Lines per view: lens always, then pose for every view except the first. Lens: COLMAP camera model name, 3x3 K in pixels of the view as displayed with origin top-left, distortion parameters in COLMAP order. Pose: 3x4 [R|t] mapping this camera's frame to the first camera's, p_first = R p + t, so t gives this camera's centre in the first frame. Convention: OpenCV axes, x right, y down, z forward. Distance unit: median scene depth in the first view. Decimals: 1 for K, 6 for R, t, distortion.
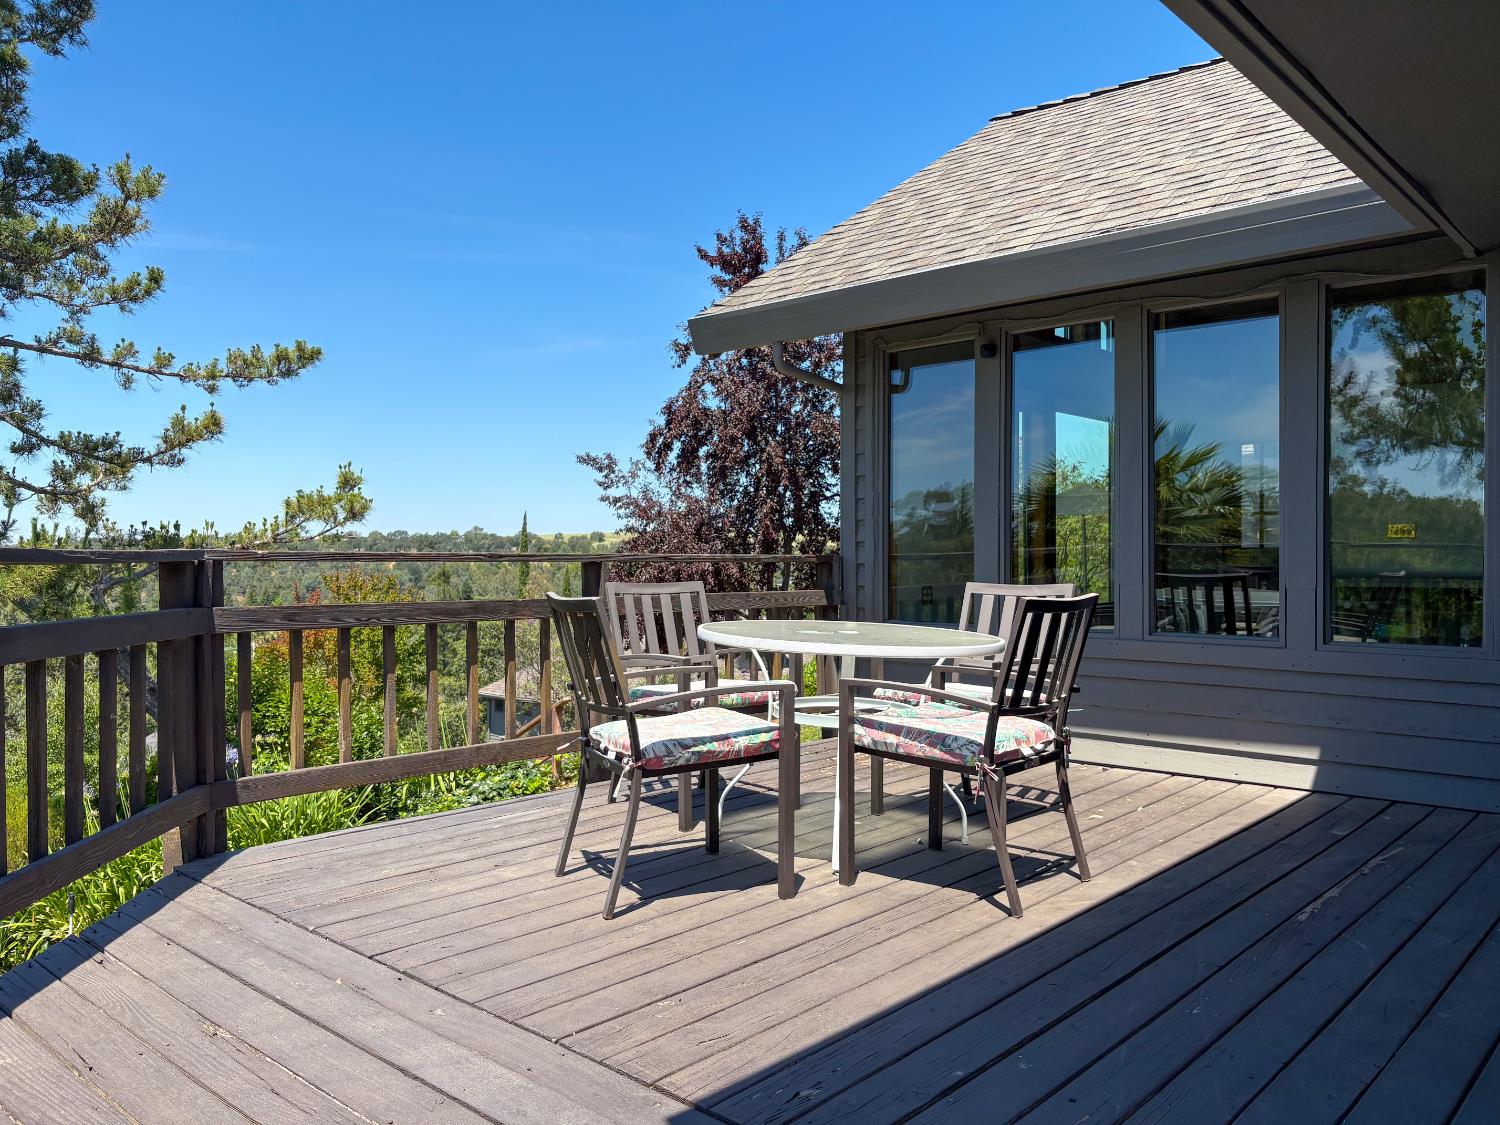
lens RADIAL K [[1140.5, 0, 749.6], [0, 1140.5, 562.0], [0, 0, 1]] dist [0.014042, 0.003788]
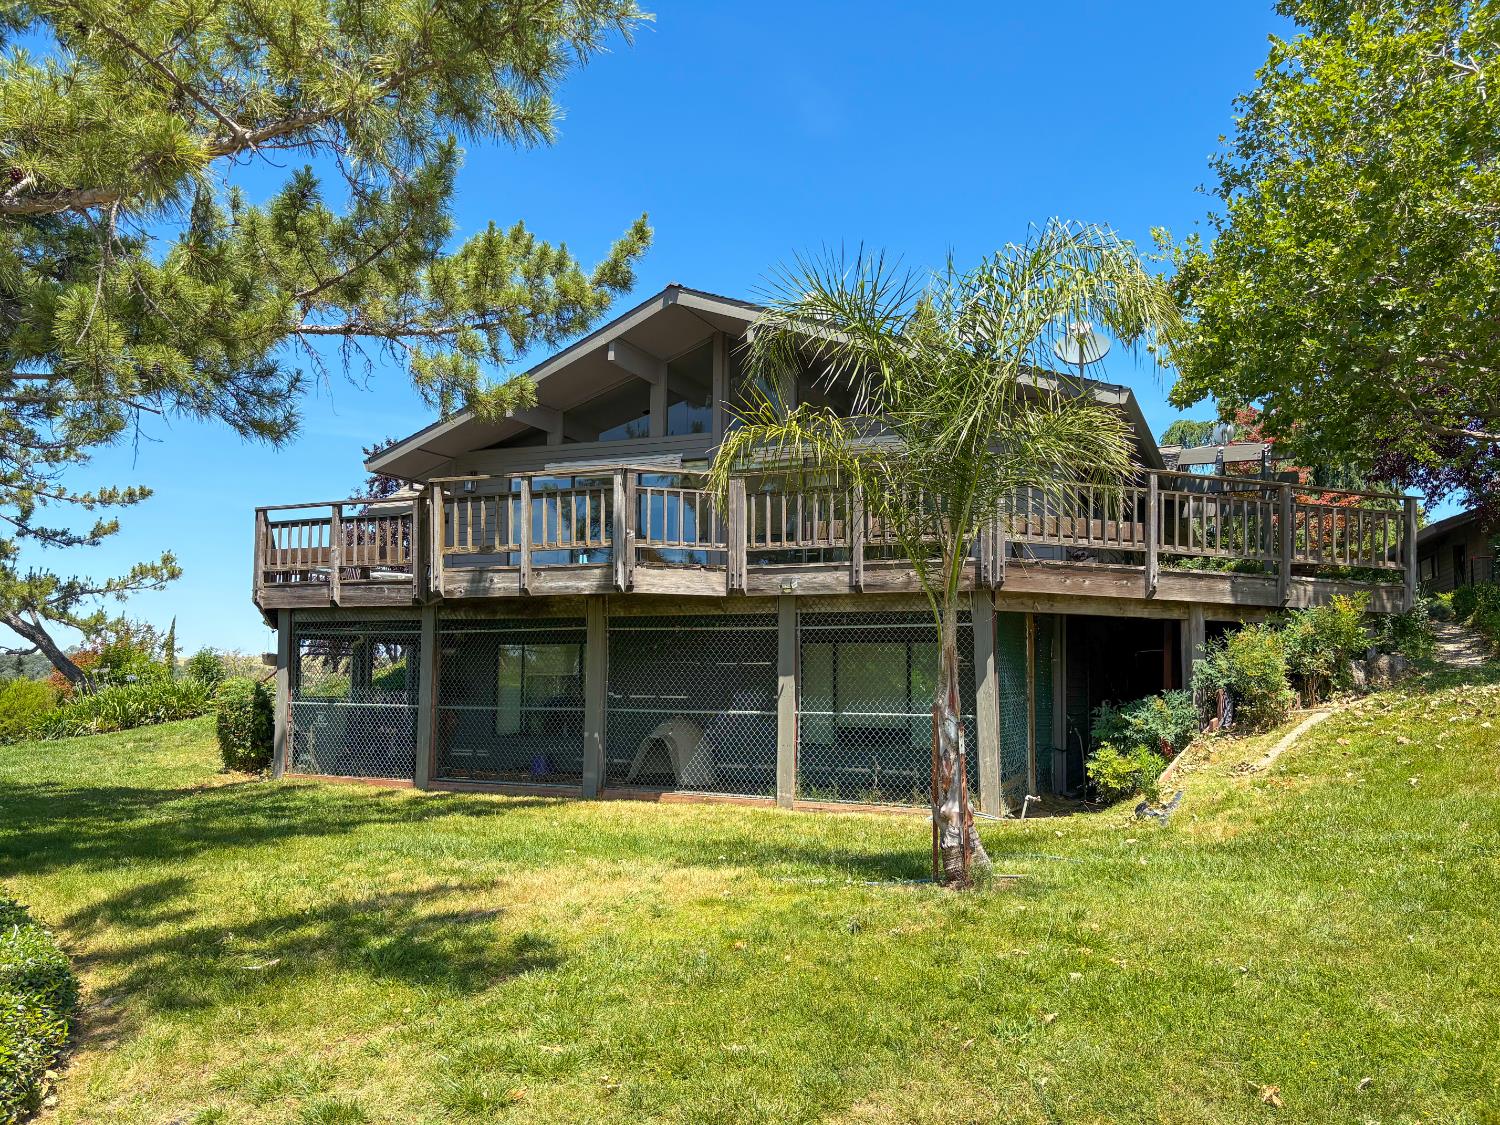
lens RADIAL K [[1140.5, 0, 750.2], [0, 1140.5, 562.8], [0, 0, 1]] dist [0.014042, 0.003788]
pose [[0.954230, 0.041823, 0.296135, 0.015889], [-0.007425, 0.993182, -0.116340, 0.163820], [-0.298982, 0.108816, 0.948034, -1.206730]]
